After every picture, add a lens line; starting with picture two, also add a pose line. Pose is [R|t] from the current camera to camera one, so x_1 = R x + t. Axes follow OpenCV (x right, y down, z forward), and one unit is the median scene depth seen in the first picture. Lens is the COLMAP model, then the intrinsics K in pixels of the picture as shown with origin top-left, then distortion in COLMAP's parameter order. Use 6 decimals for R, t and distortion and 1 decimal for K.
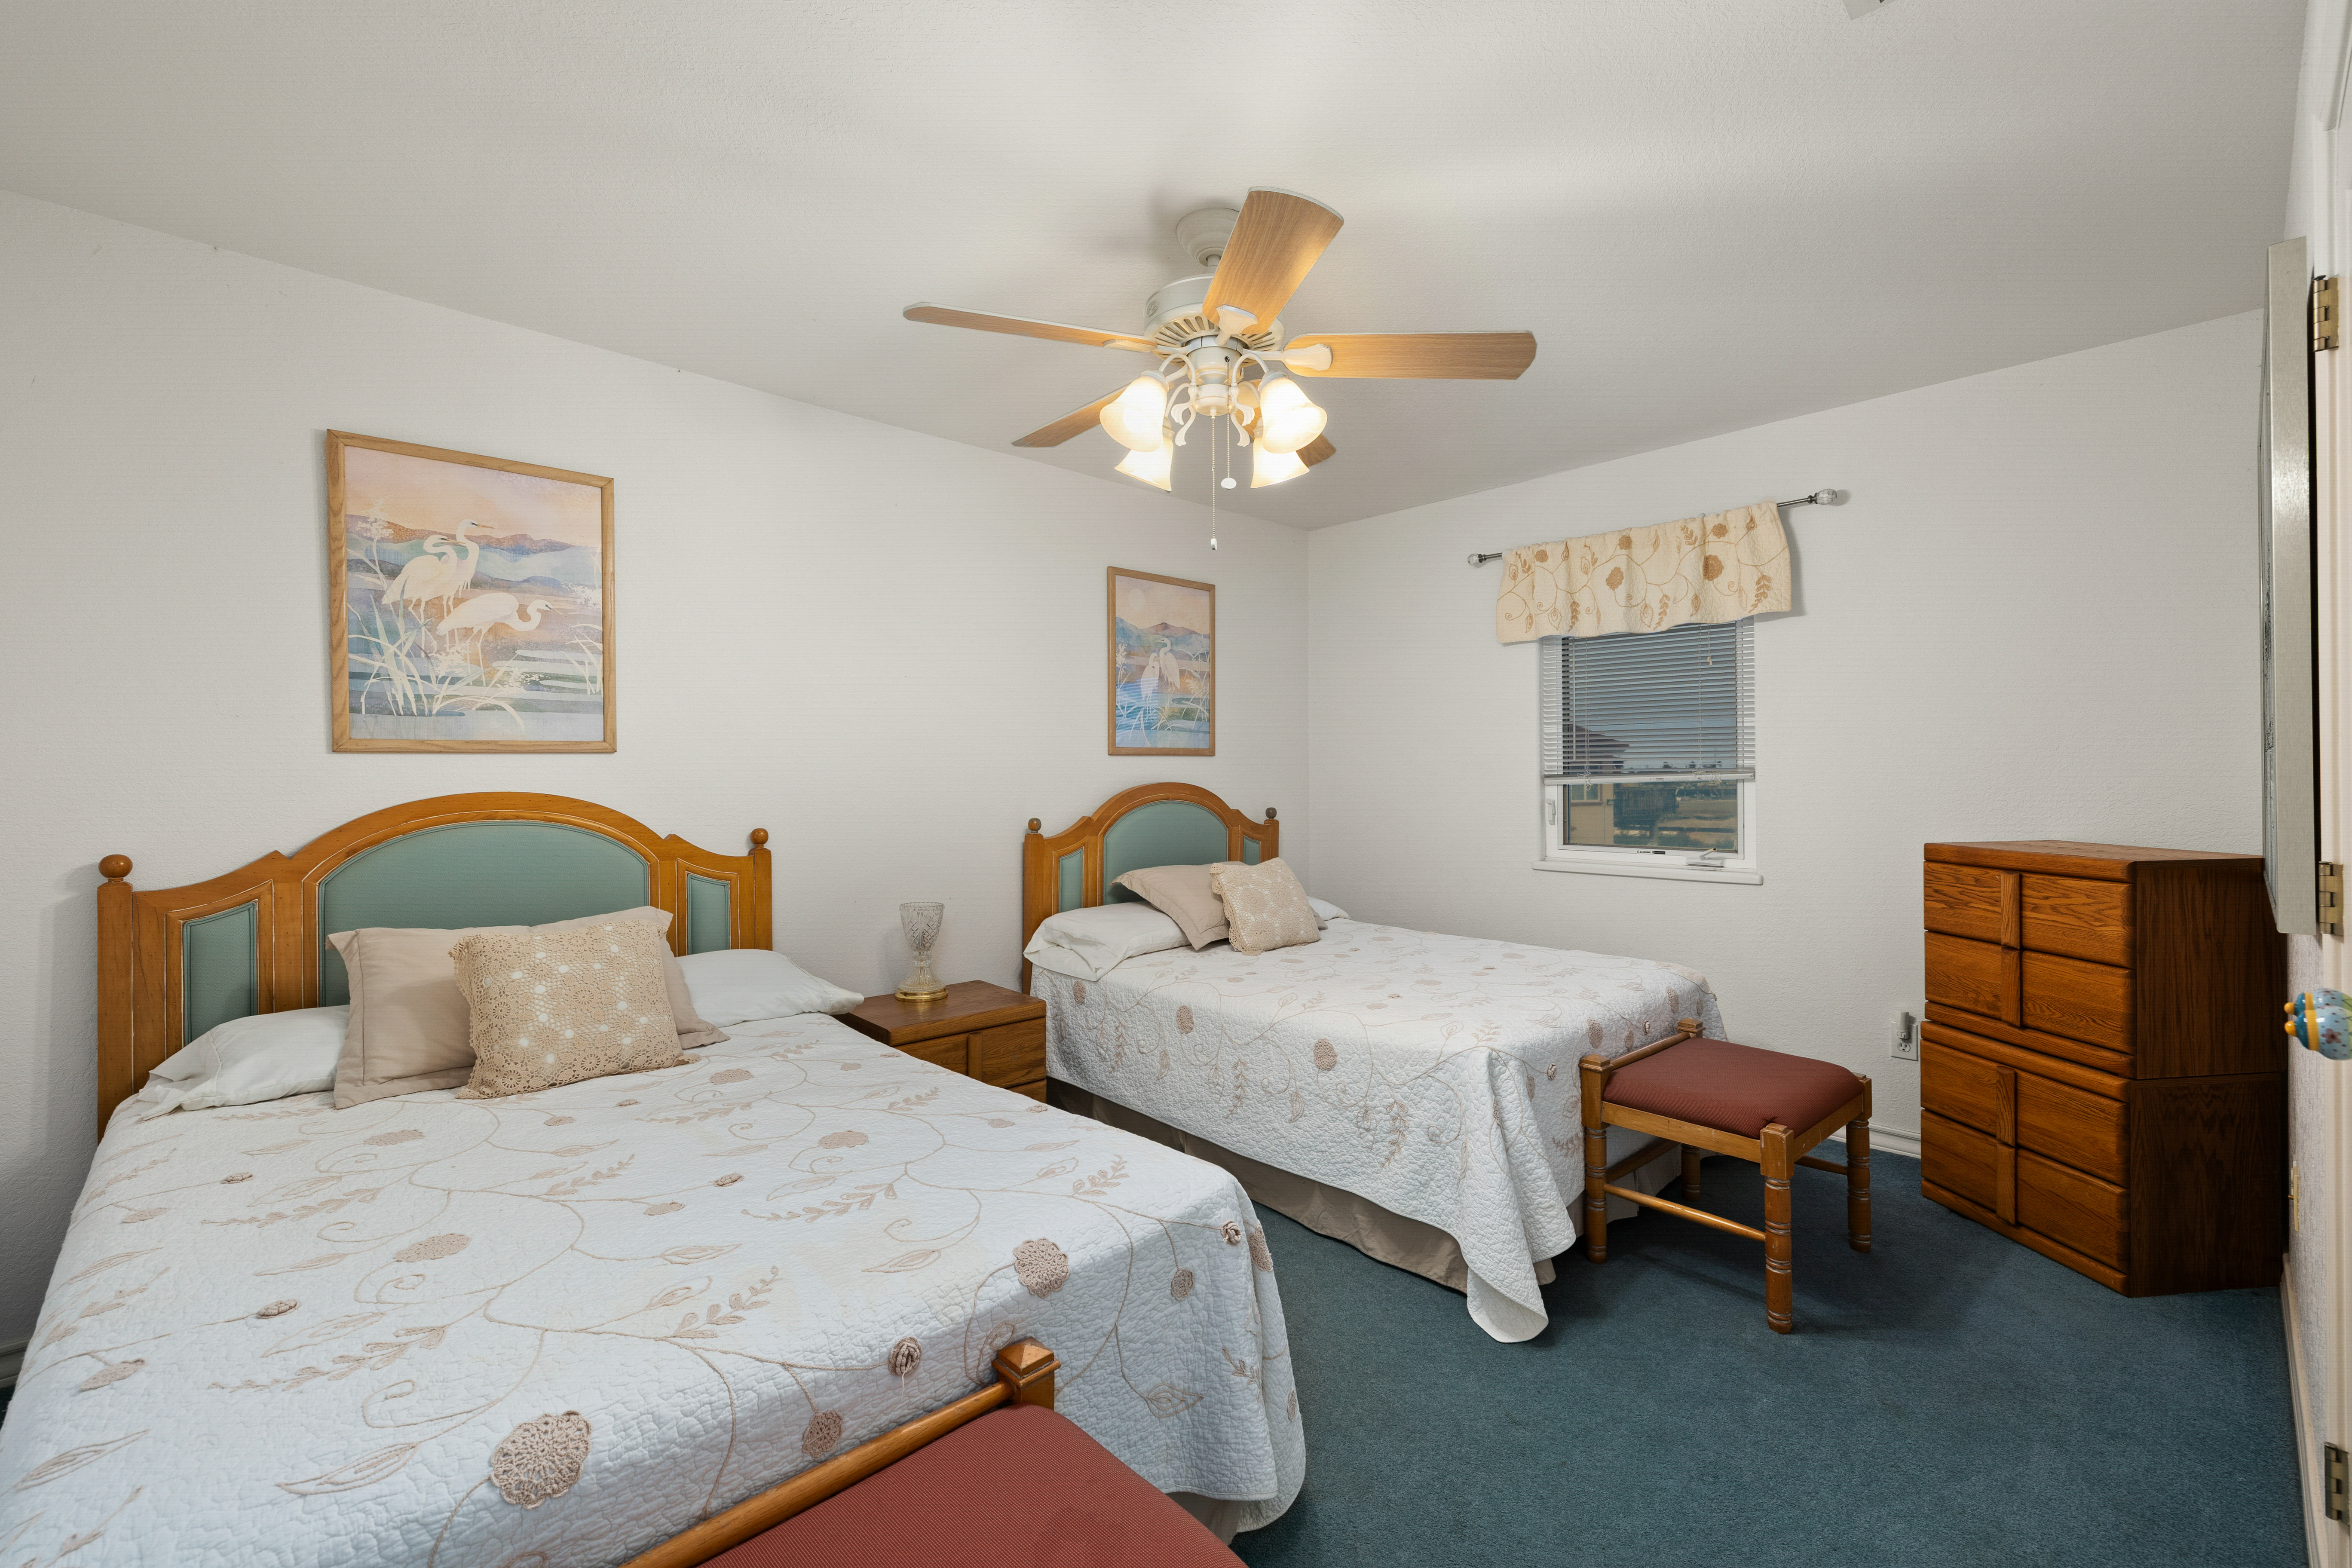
lens RADIAL K [[996.9, 0, 1171.4], [0, 996.9, 778.1], [0, 0, 1]] dist [-0.000009, 0.000225]
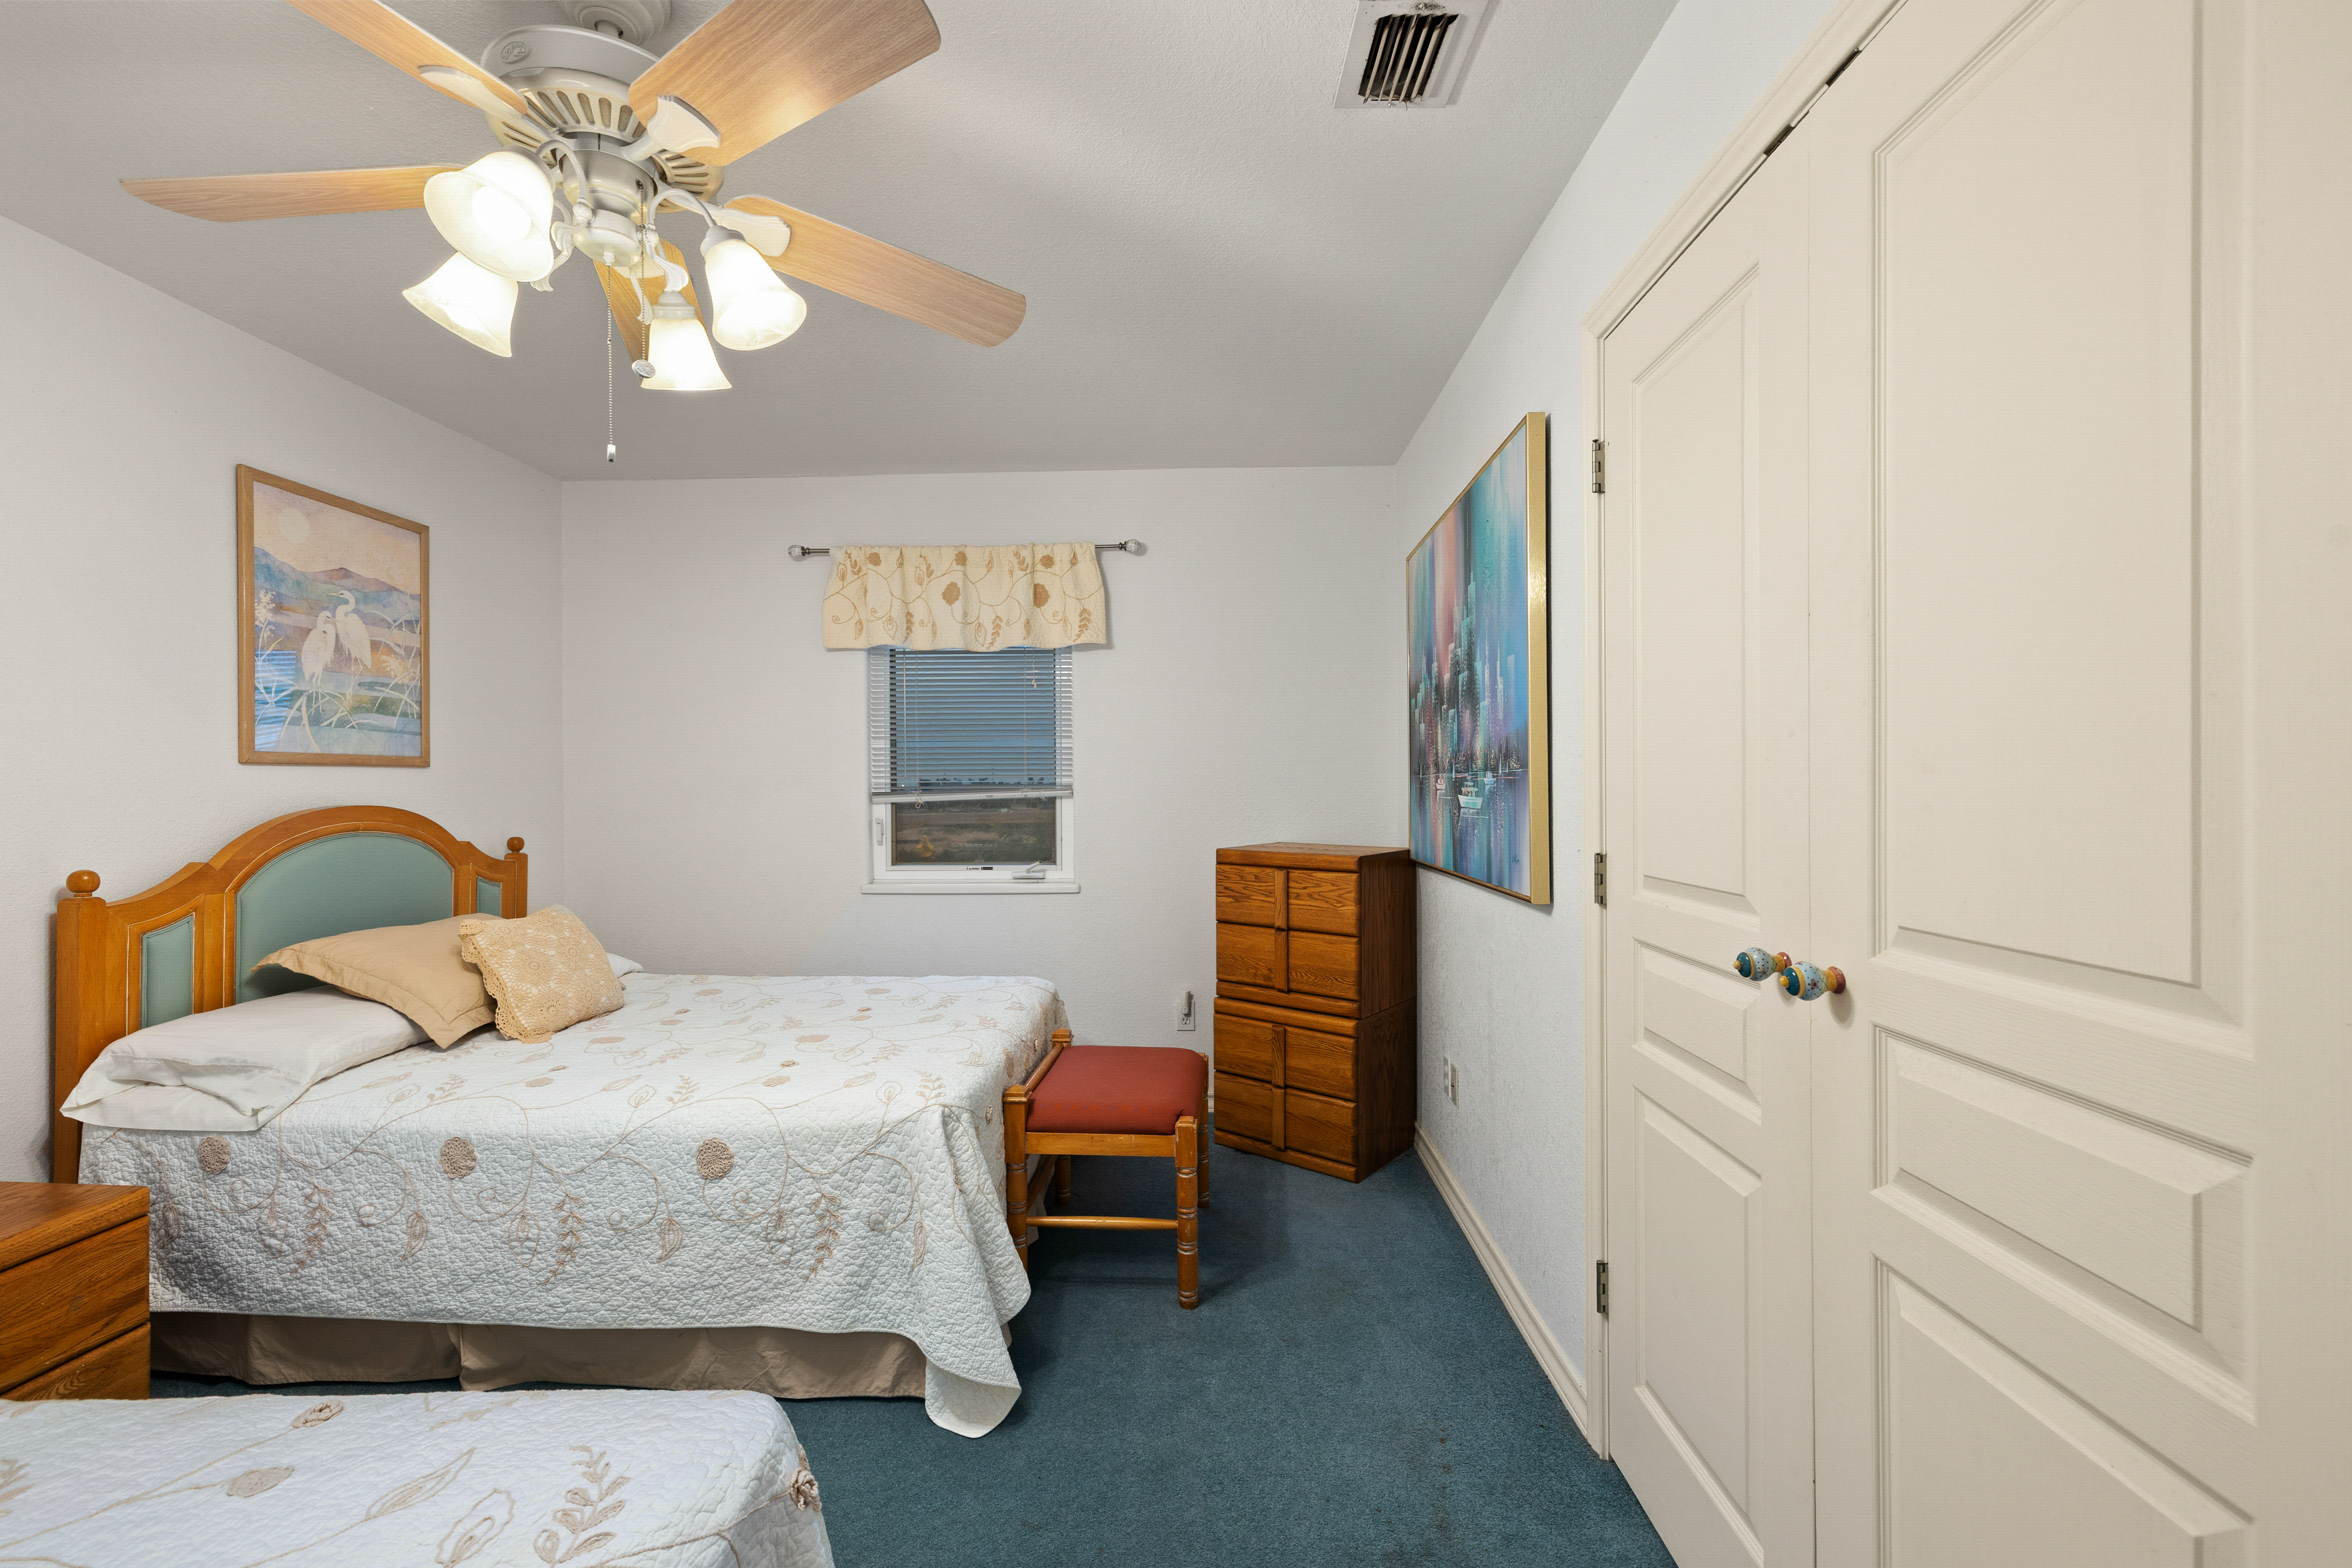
lens RADIAL K [[991.8, 0, 1169.6], [0, 991.8, 793.3], [0, 0, 1]] dist [-0.001048, 0.000290]
pose [[0.708198, -0.003977, 0.706003, -0.134721], [0.004950, 0.999988, 0.000667, -0.002623], [-0.705997, 0.003023, 0.708208, 0.211089]]
